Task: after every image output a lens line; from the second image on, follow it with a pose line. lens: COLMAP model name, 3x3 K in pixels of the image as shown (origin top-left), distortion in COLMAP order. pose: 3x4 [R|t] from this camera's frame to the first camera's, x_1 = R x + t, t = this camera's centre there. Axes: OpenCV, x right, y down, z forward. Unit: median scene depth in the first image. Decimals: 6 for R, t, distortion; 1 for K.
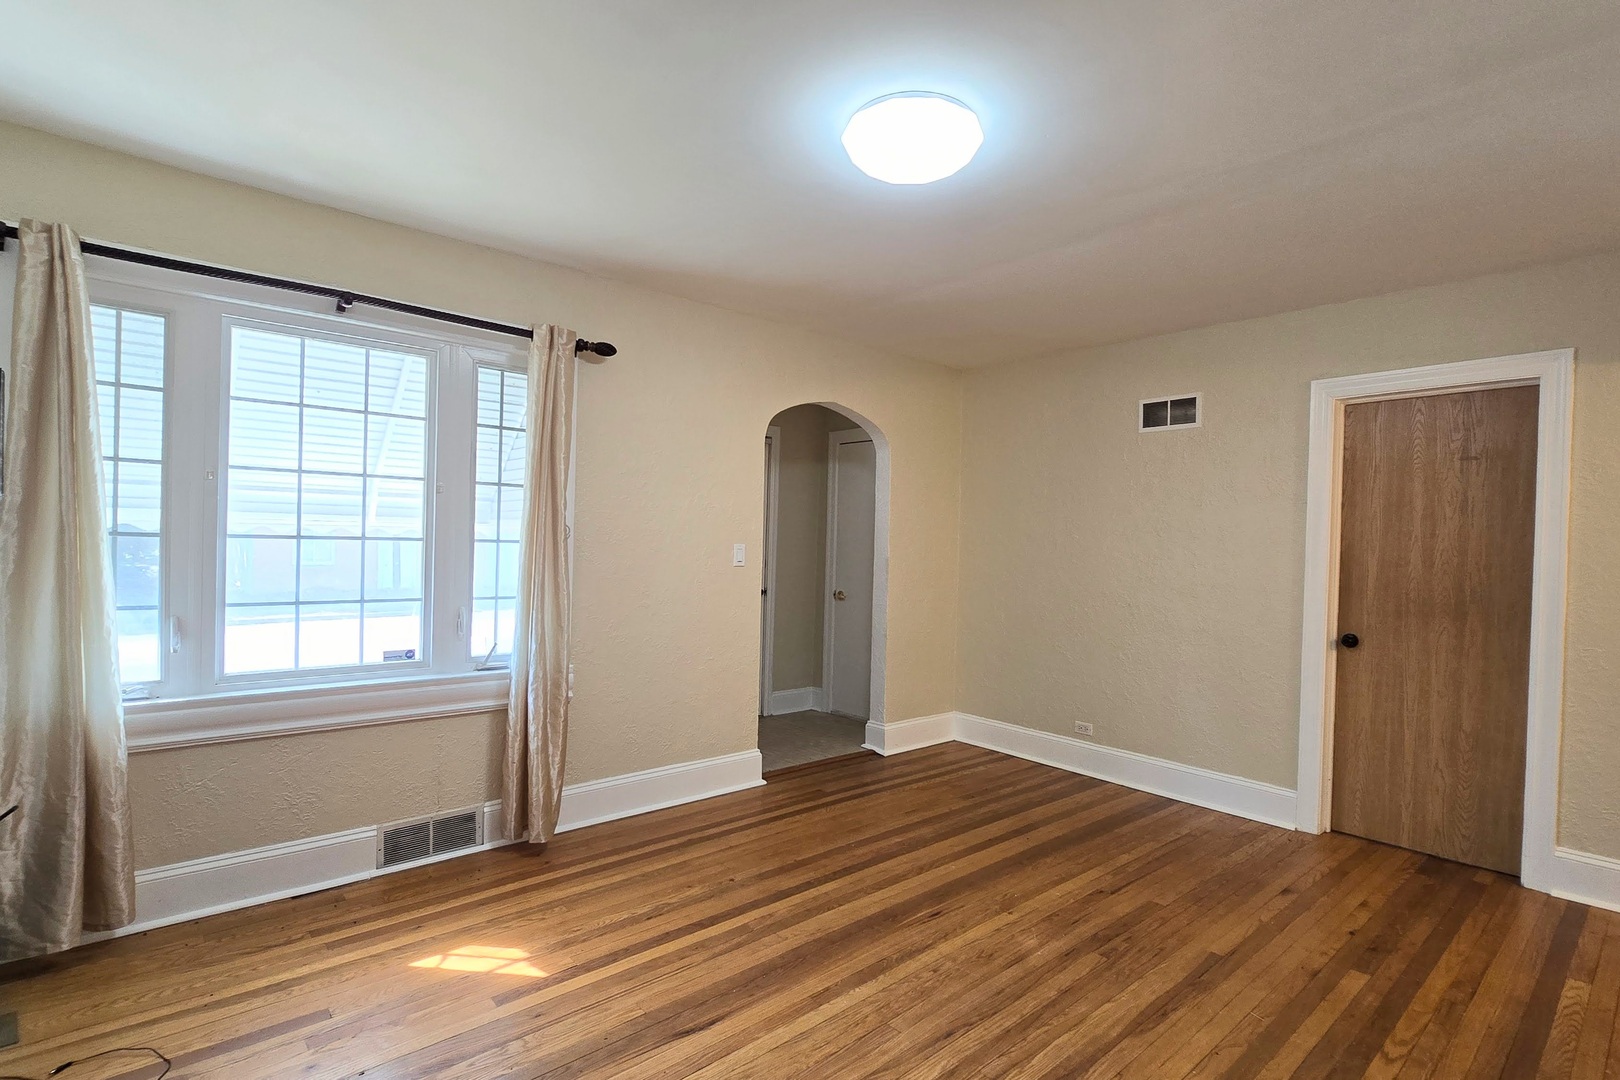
lens RADIAL K [[779.3, 0, 891.7], [0, 779.3, 539.2], [0, 0, 1]] dist [-0.002937, 0.000047]
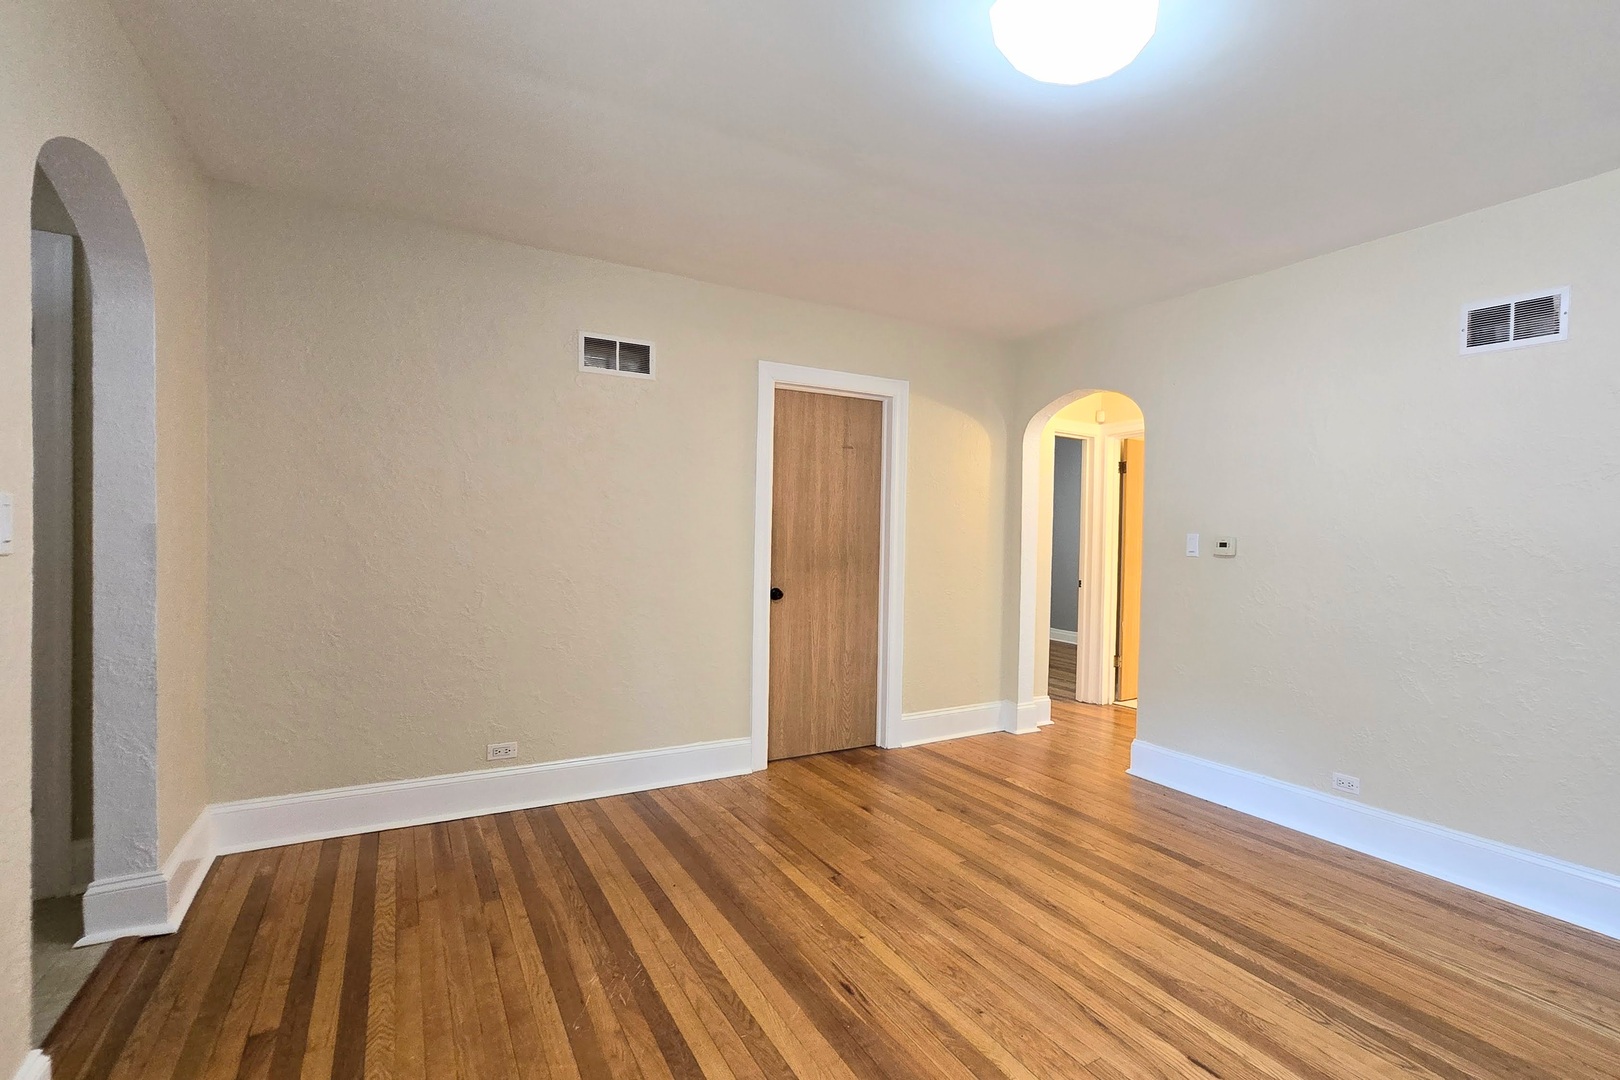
lens RADIAL K [[779.3, 0, 891.7], [0, 779.3, 539.2], [0, 0, 1]] dist [-0.002937, 0.000047]
pose [[0.194352, -0.028074, 0.980530, -0.539790], [-0.022820, 0.999190, 0.033131, 0.007135], [-0.980666, -0.028815, 0.193554, 0.647798]]
